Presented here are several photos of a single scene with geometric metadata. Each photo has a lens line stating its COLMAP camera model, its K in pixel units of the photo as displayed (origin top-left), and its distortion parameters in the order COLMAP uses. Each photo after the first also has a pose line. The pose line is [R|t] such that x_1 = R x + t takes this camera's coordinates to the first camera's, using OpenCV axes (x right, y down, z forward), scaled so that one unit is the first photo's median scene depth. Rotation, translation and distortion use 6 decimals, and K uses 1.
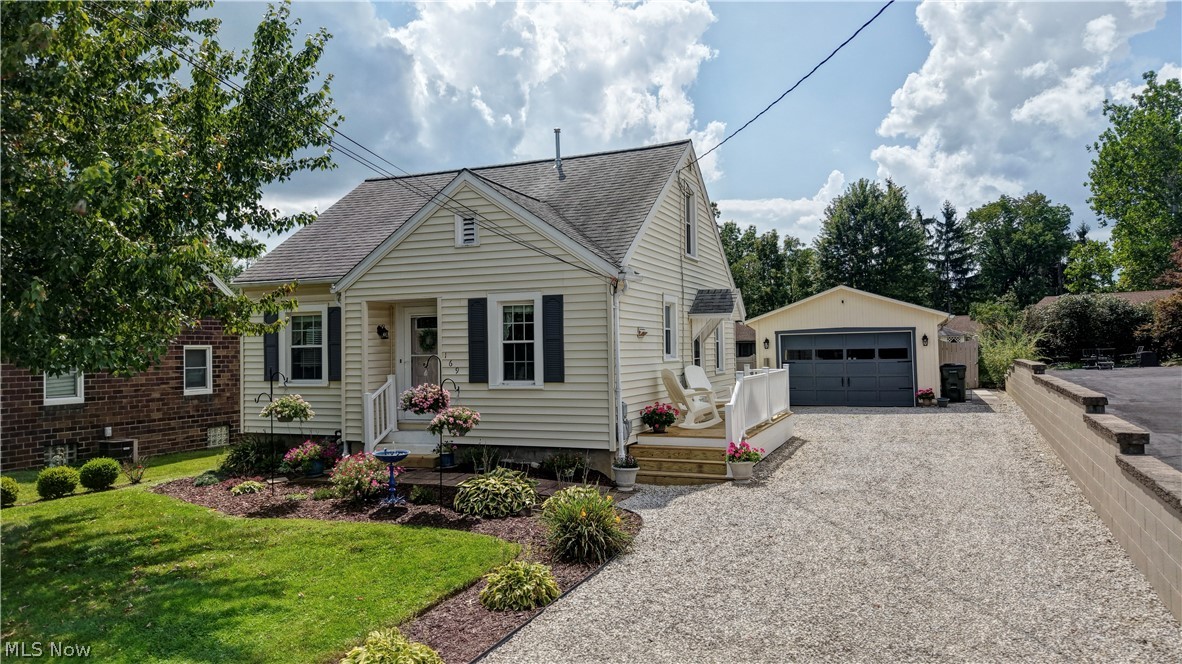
lens RADIAL K [[827.1, 0, 591.0], [0, 827.1, 332.0], [0, 0, 1]] dist [0.020142, -0.004431]
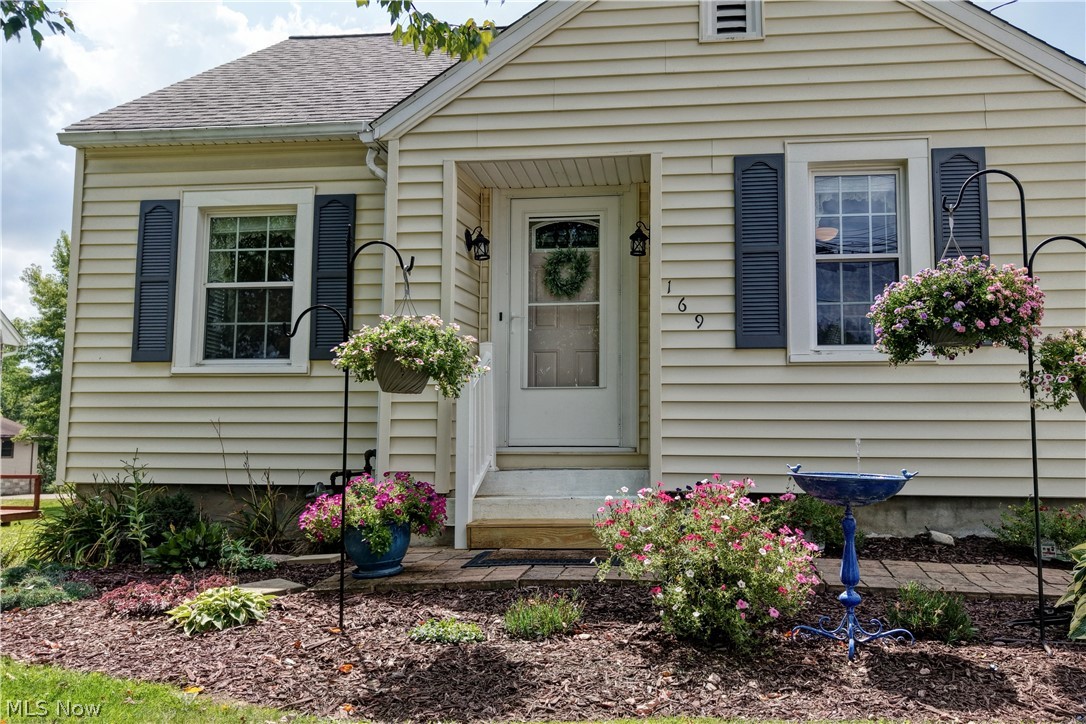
lens RADIAL K [[909.0, 0, 584.9], [0, 909.0, 364.9], [0, 0, 1]] dist [0.053357, -0.063312]
pose [[0.963107, 0.045808, 0.265192, -0.212256], [-0.025418, 0.996485, -0.079817, 0.066976], [-0.267916, 0.070132, 0.960886, 0.347245]]
